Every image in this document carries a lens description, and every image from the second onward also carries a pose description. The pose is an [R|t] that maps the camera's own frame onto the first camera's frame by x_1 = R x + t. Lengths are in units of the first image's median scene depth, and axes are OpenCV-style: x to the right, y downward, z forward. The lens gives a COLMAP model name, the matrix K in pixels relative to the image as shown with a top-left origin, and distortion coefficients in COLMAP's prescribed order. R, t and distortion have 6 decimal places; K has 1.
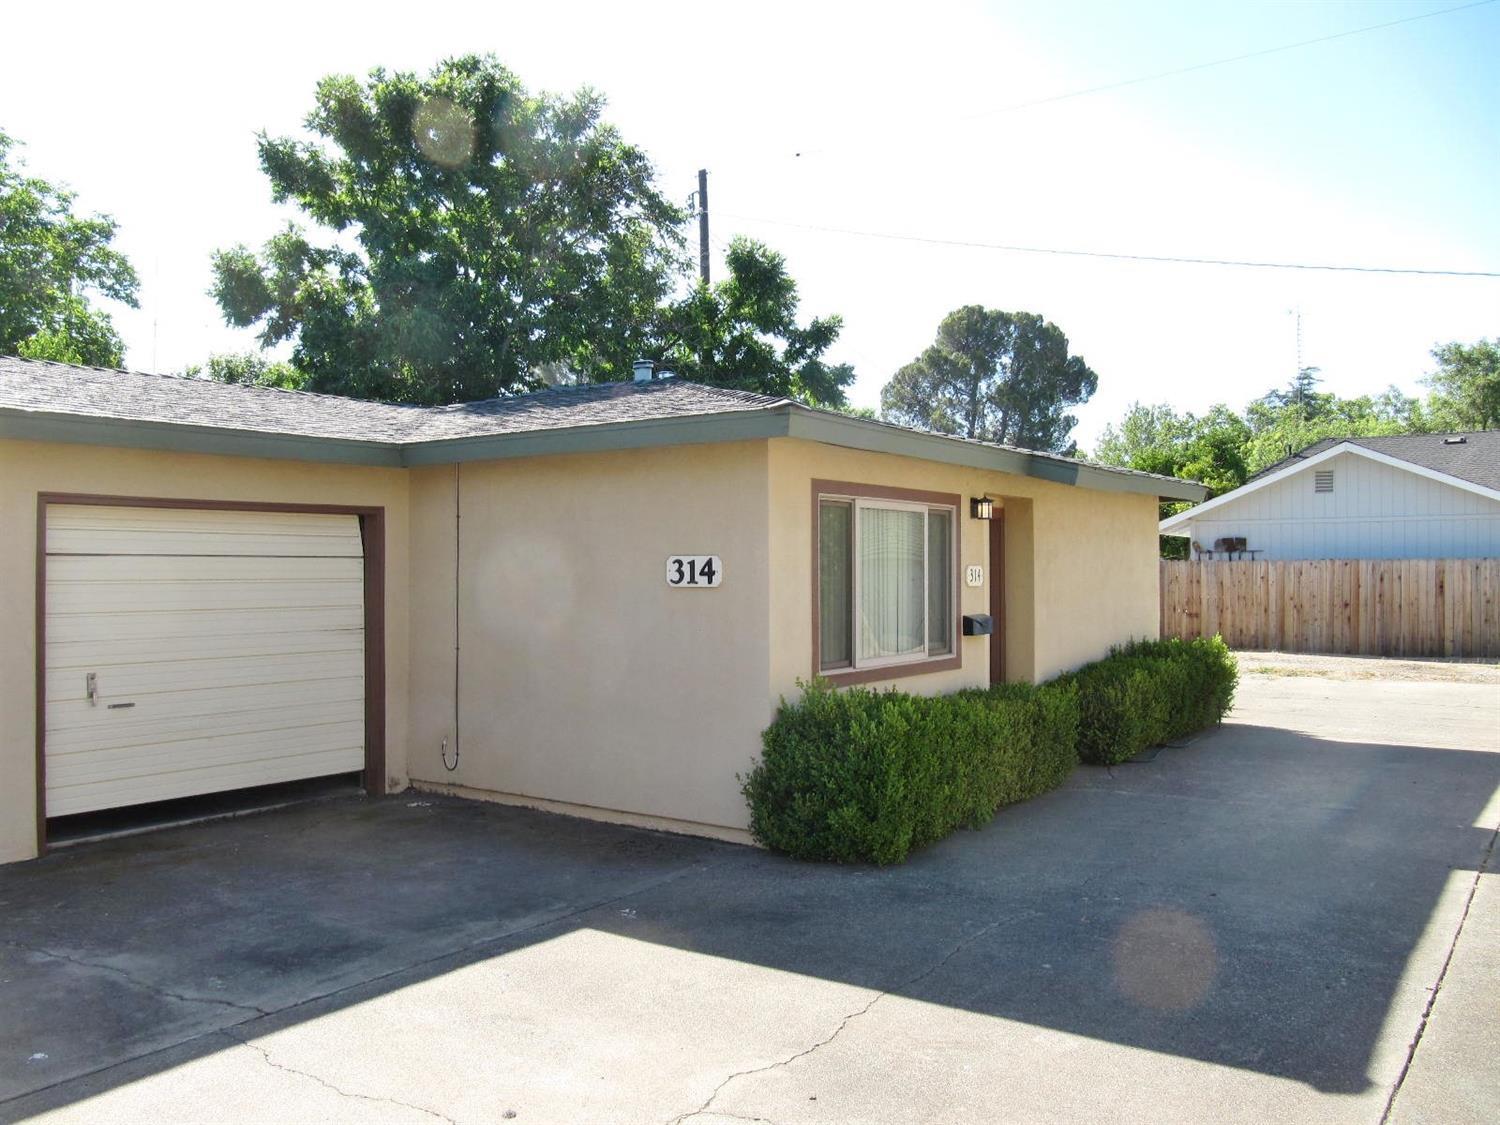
lens RADIAL K [[1197.2, 0, 750.0], [0, 1197.2, 562.5], [0, 0, 1]] dist [-0.050152, 0.010077]
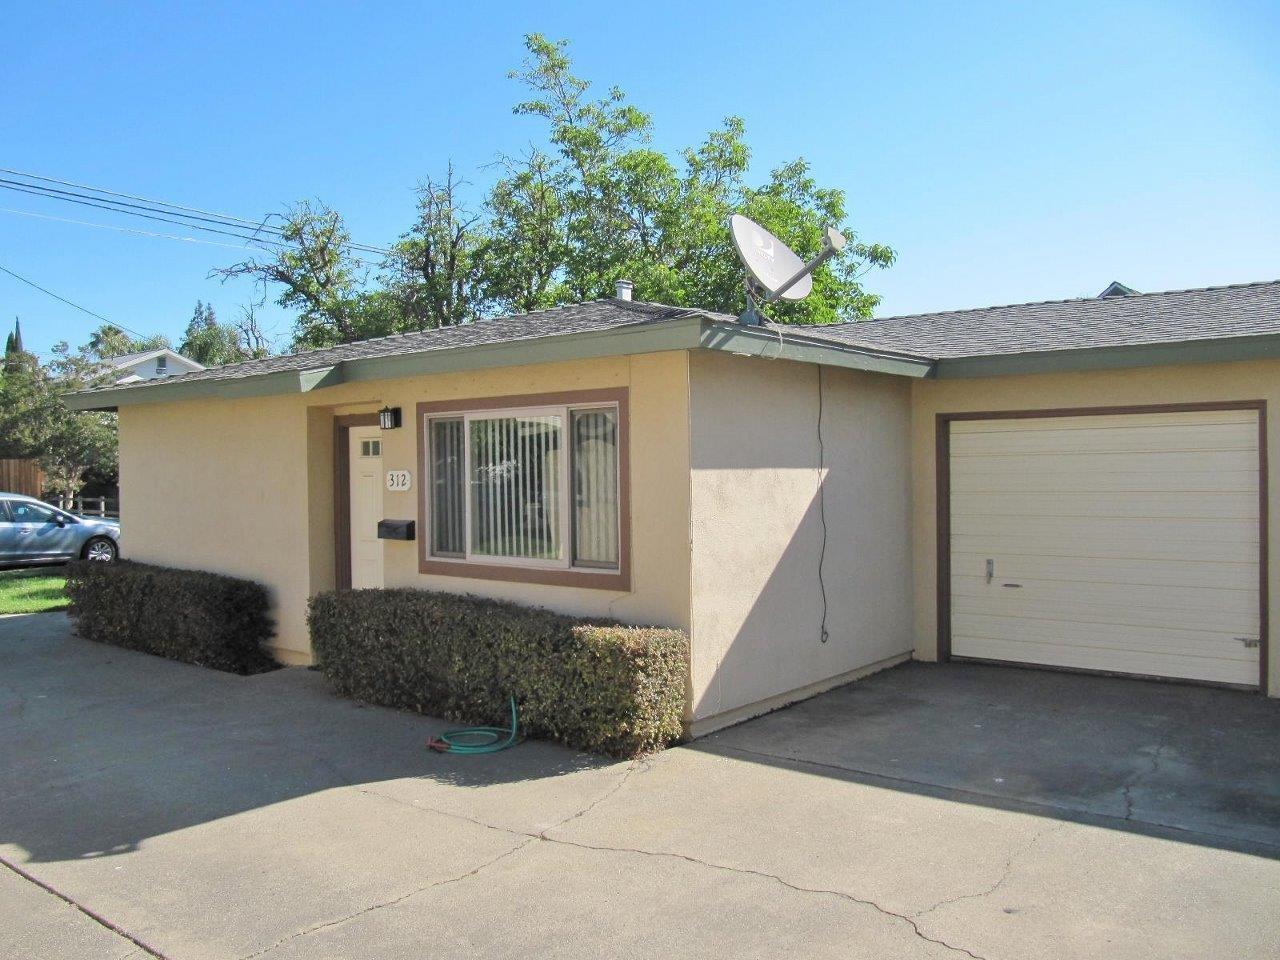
lens RADIAL K [[1047.8, 0, 640.0], [0, 1047.8, 480.0], [0, 0, 1]] dist [-0.053141, 0.013120]
pose [[-0.057953, 0.013791, -0.998224, 0.586760], [0.021450, 0.999691, 0.012566, -0.005006], [0.998089, -0.020684, -0.058230, 0.448405]]
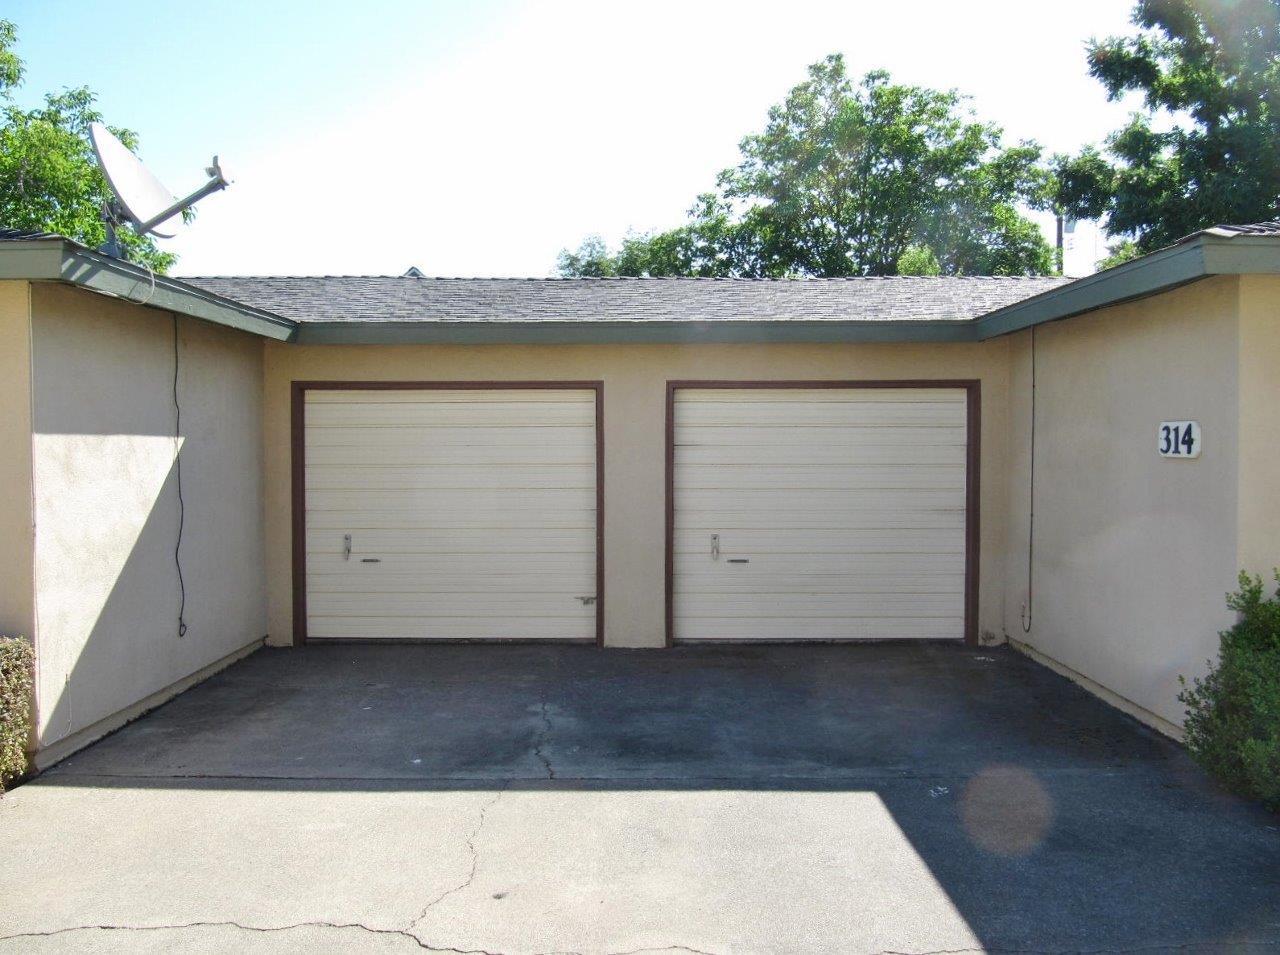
lens RADIAL K [[1047.8, 0, 640.0], [0, 1047.8, 477.5], [0, 0, 1]] dist [-0.053141, 0.013120]
pose [[0.582963, 0.029532, -0.811962, 0.466879], [0.005157, 0.999185, 0.040044, 0.004111], [0.812482, -0.027531, 0.582335, 0.340281]]
